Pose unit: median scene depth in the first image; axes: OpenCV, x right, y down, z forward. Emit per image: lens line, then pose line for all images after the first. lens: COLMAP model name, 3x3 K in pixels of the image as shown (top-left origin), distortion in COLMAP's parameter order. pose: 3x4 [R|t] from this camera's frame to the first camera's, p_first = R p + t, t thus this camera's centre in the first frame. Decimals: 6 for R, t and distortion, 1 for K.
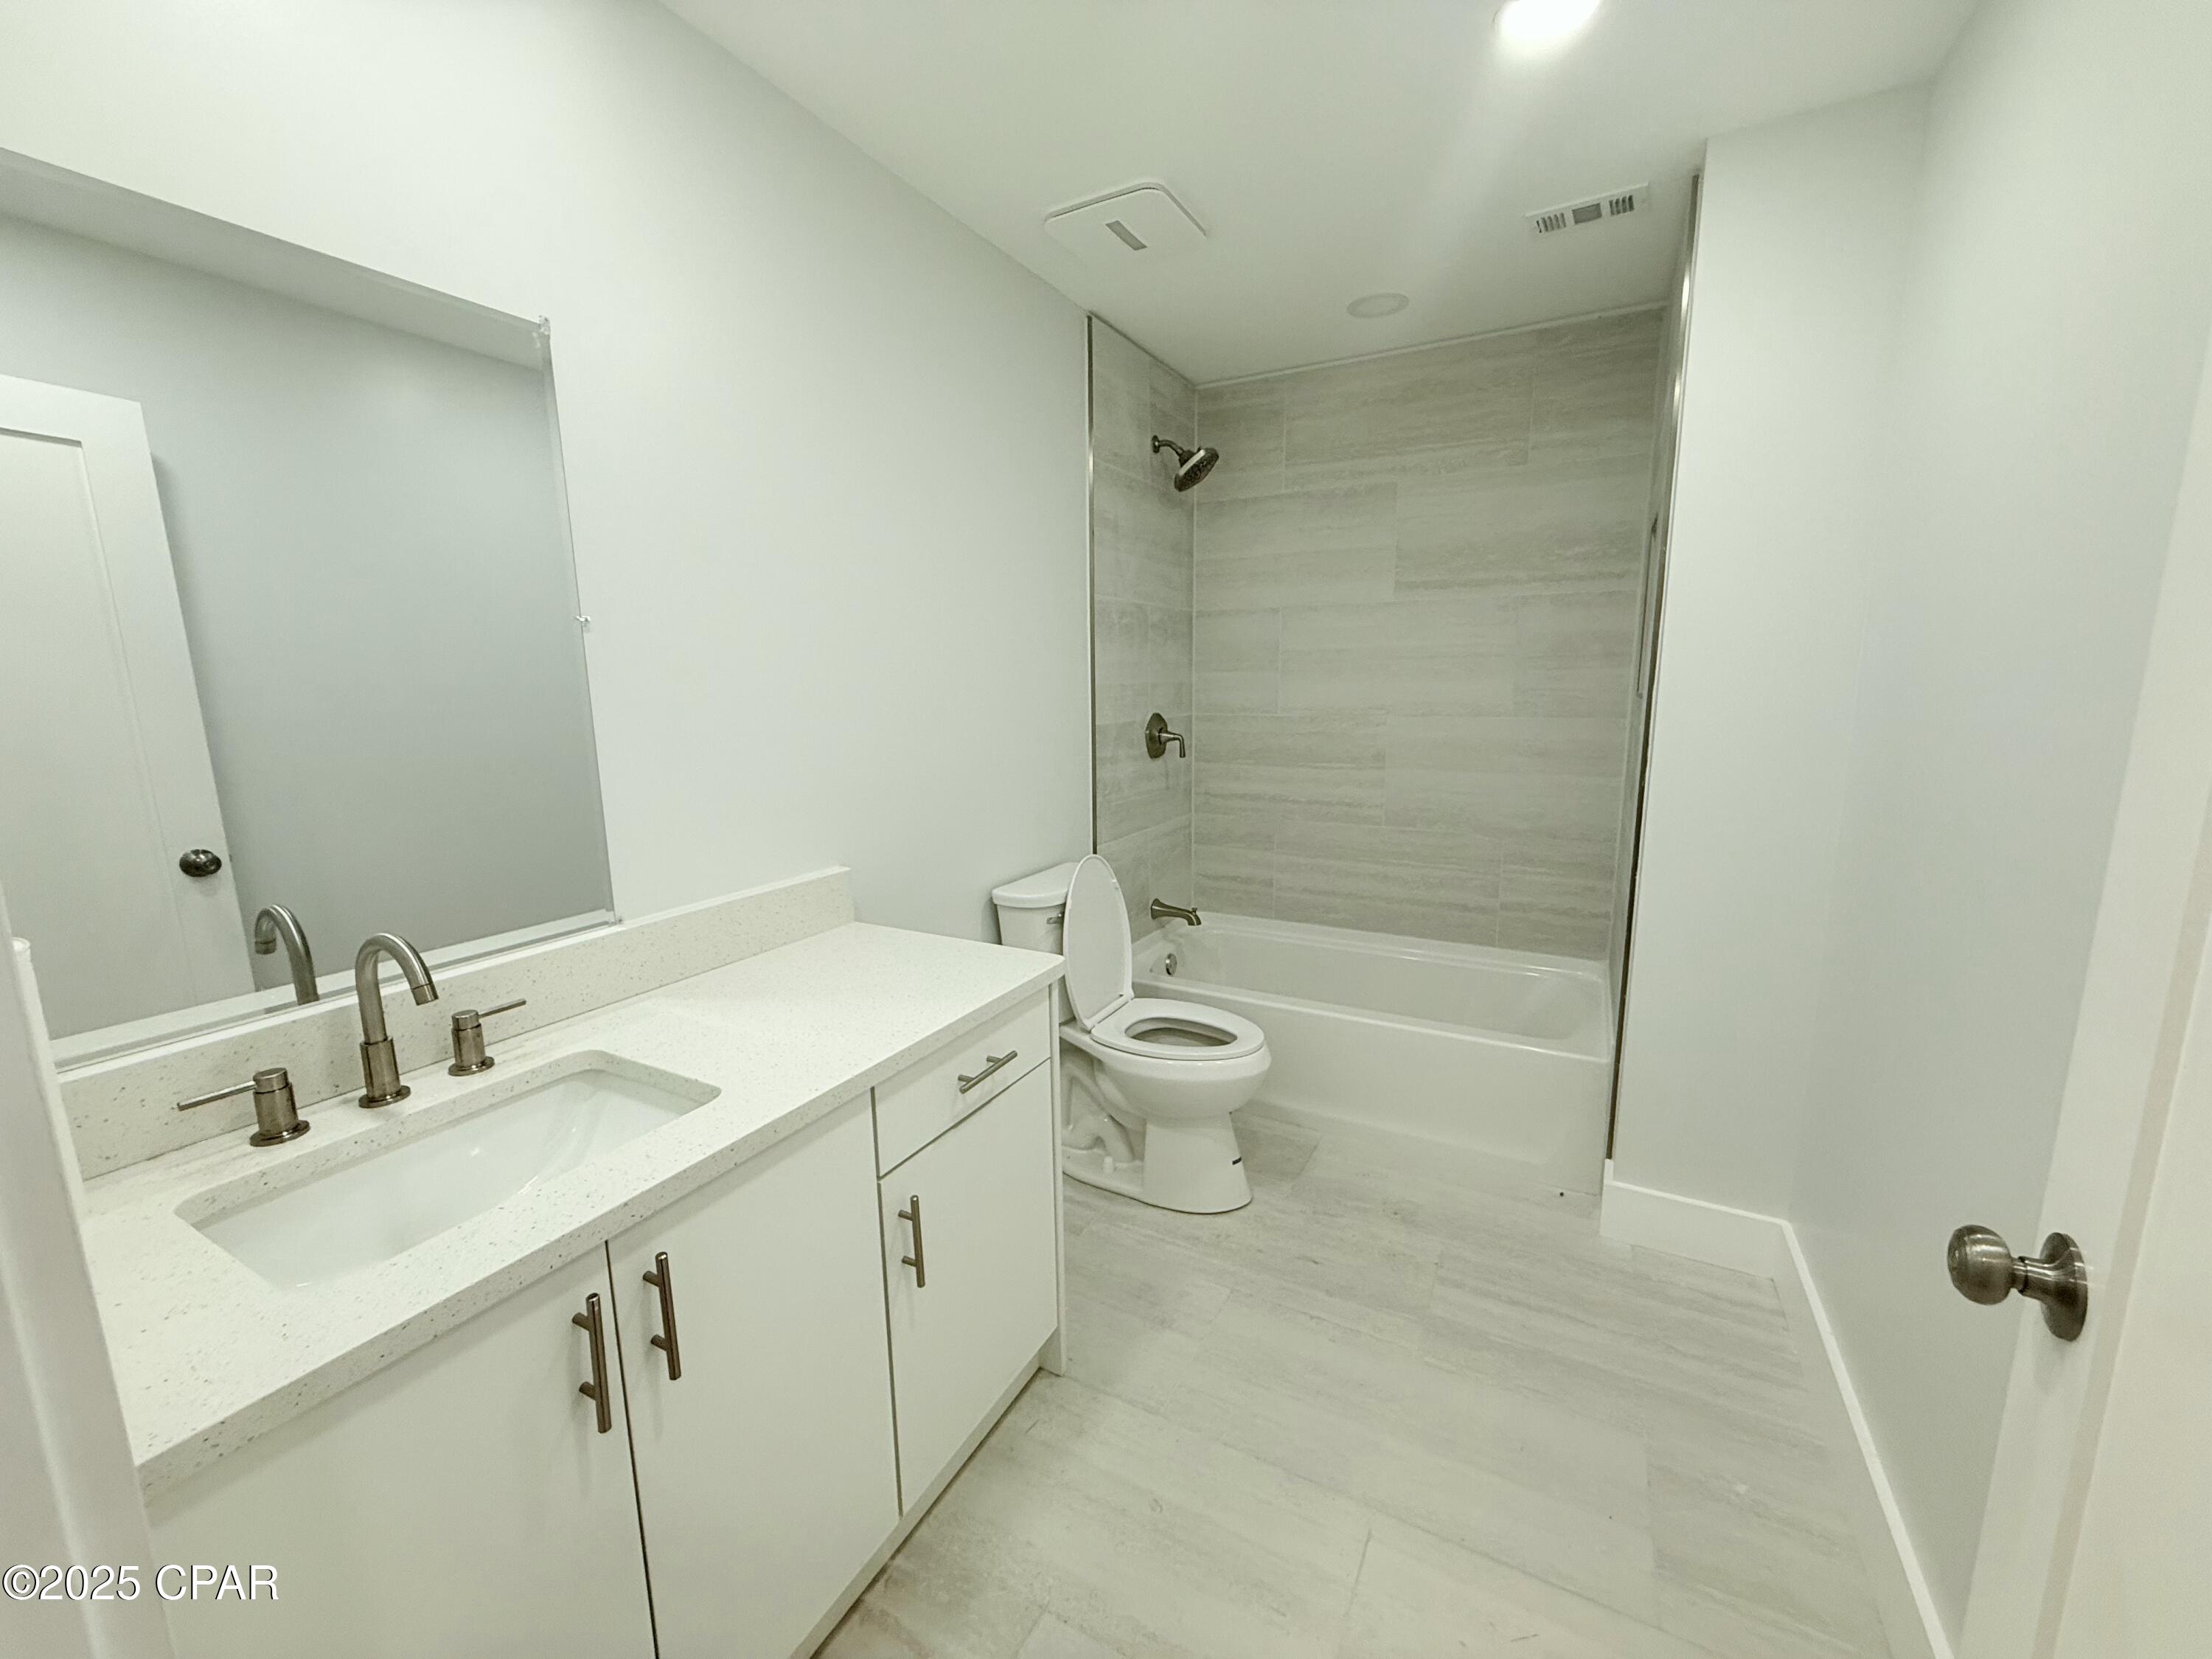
lens RADIAL K [[895.8, 0, 1103.0], [0, 895.8, 829.6], [0, 0, 1]] dist [0.002826, 0.000371]
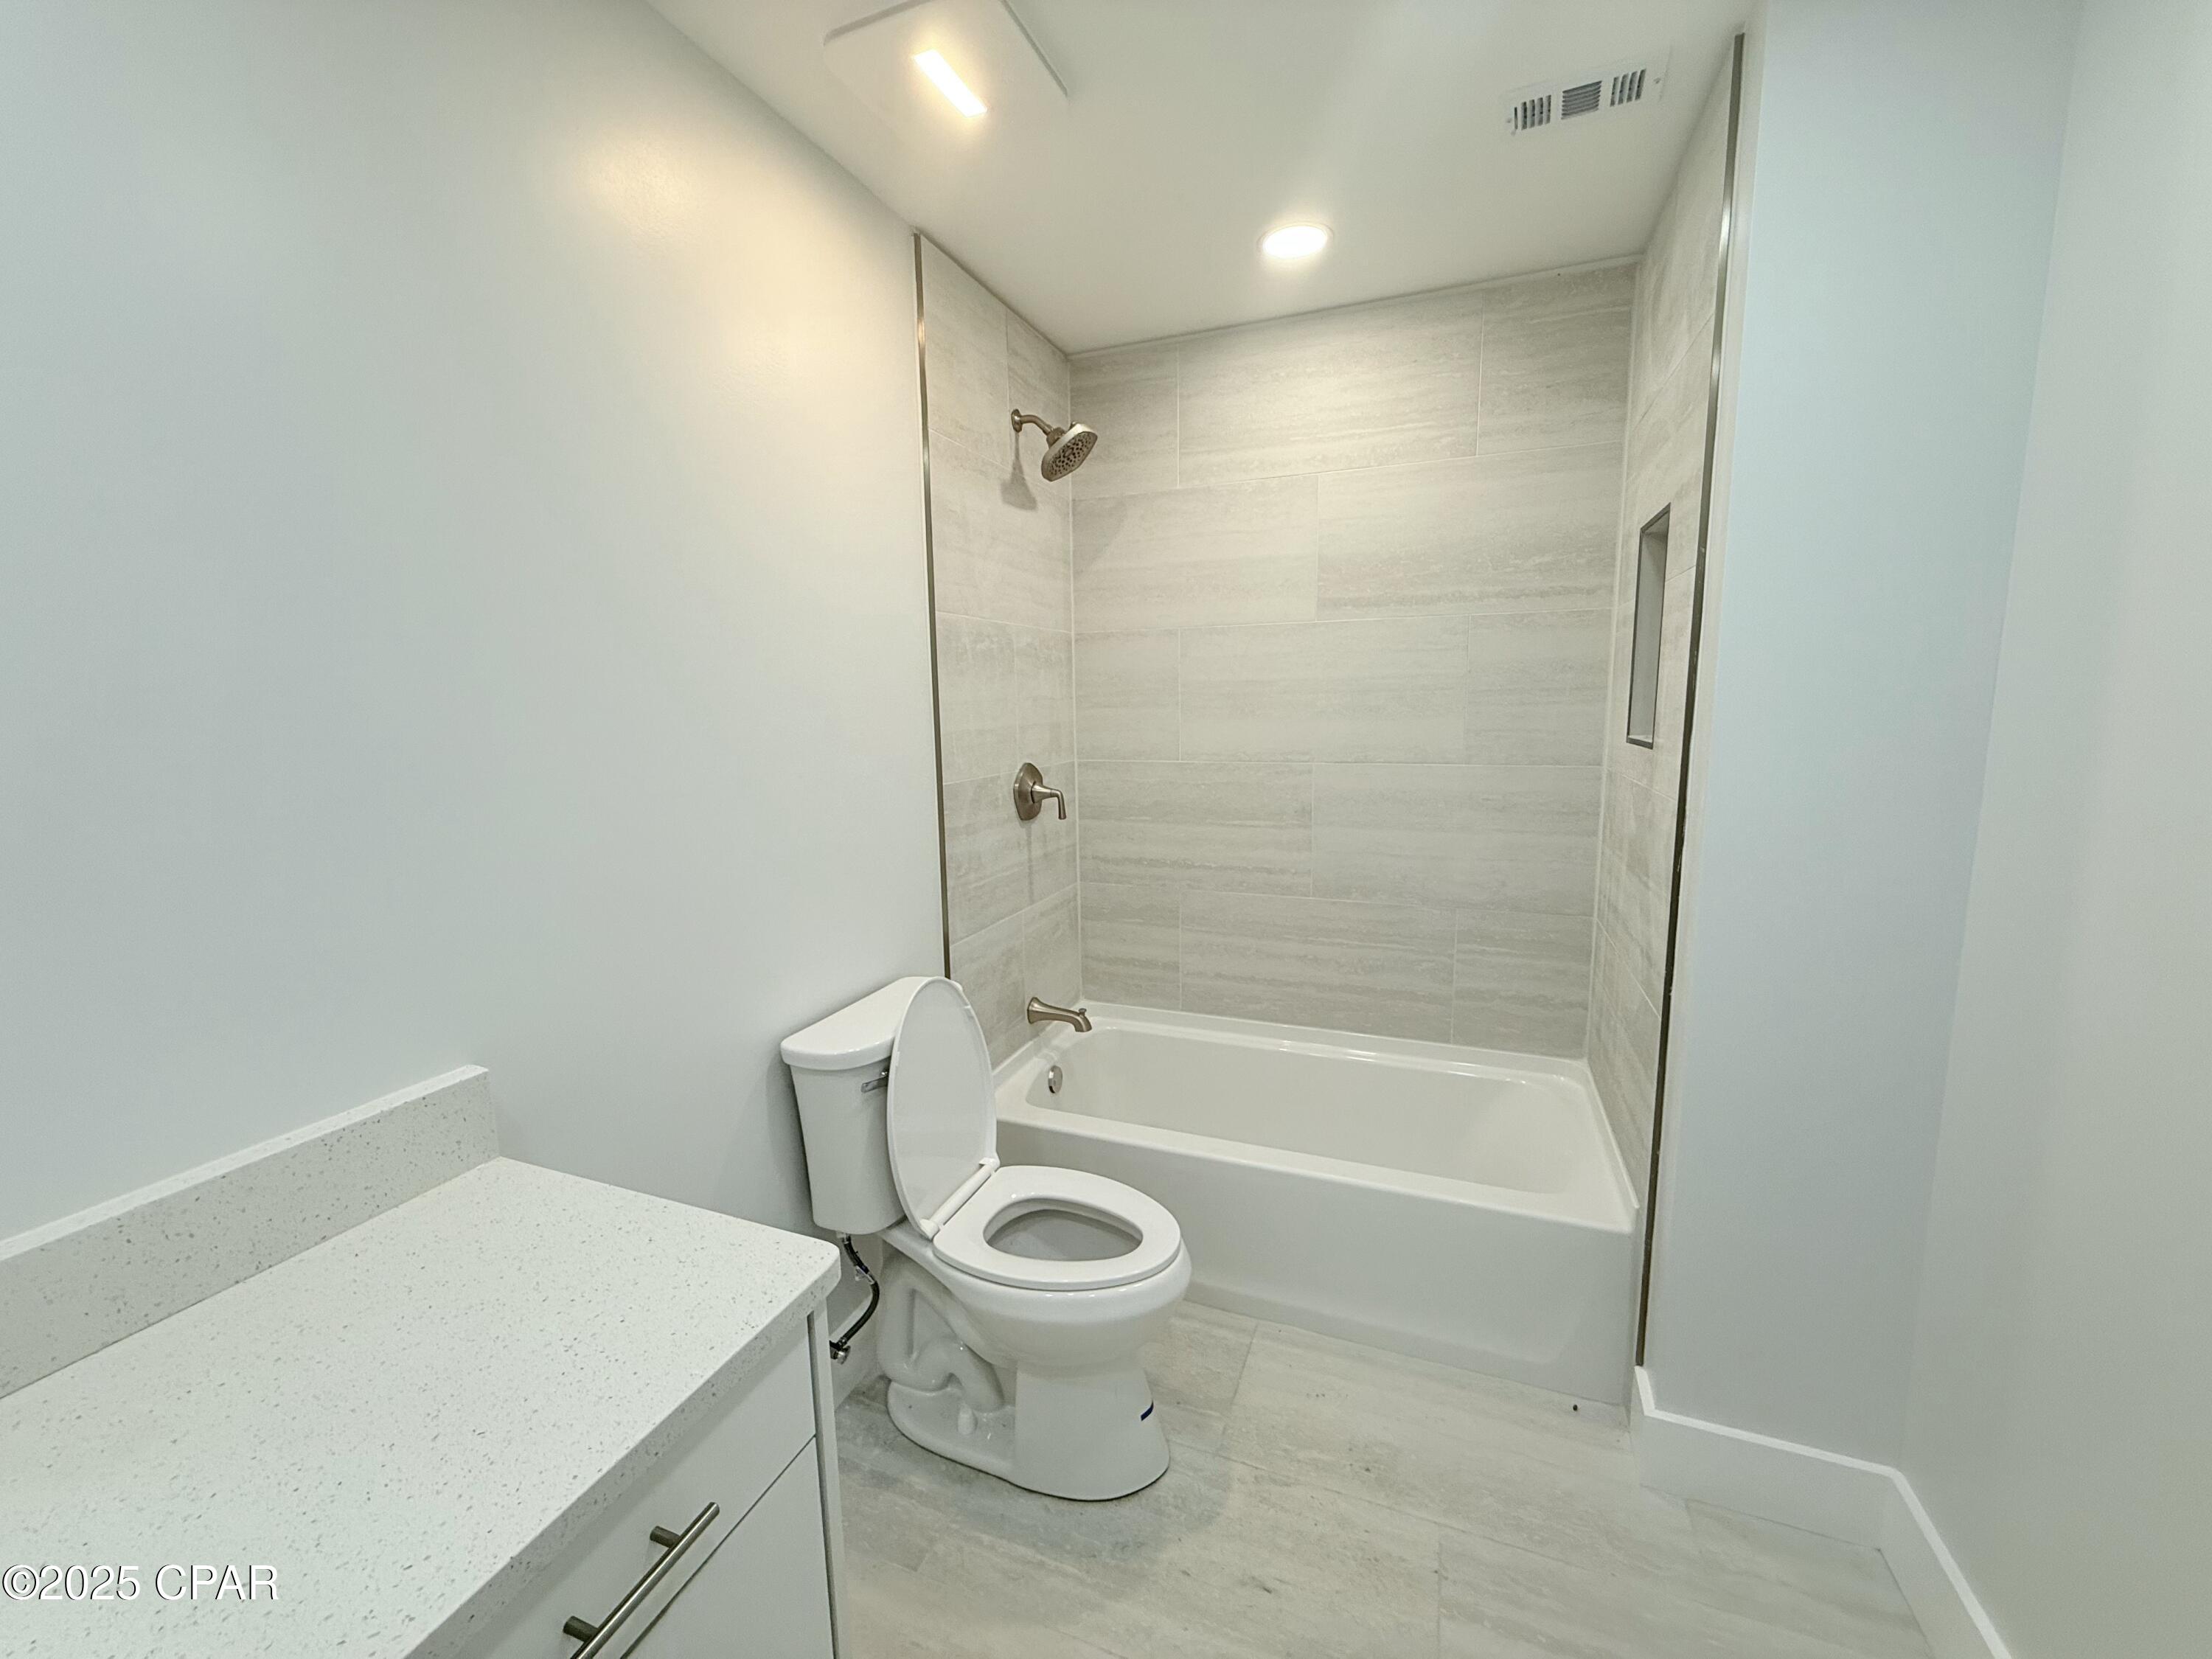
lens RADIAL K [[895.8, 0, 1102.5], [0, 895.8, 828.5], [0, 0, 1]] dist [0.002826, 0.000371]
pose [[0.992847, -0.023777, 0.117005, 0.035123], [0.026531, 0.999405, -0.022043, -0.059591], [-0.116411, 0.024989, 0.992887, 0.239544]]
